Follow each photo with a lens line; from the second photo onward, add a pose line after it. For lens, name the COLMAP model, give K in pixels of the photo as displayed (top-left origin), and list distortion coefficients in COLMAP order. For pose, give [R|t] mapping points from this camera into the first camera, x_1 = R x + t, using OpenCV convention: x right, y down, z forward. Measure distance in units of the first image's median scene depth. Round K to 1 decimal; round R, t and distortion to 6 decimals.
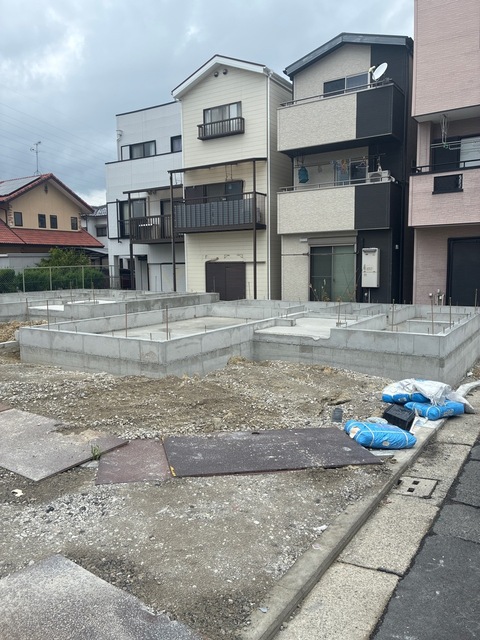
lens RADIAL K [[487.3, 0, 243.6], [0, 487.3, 316.1], [0, 0, 1]] dist [0.045465, -0.058475]
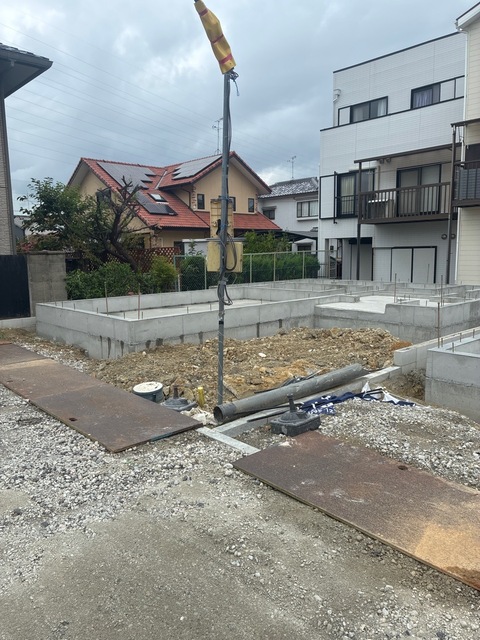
lens RADIAL K [[487.3, 0, 241.9], [0, 487.3, 317.0], [0, 0, 1]] dist [0.045465, -0.058475]
pose [[0.971917, 0.030825, -0.233295, -0.278898], [-0.023558, 0.999148, 0.033873, -0.017271], [0.234140, -0.027426, 0.971816, 0.177712]]
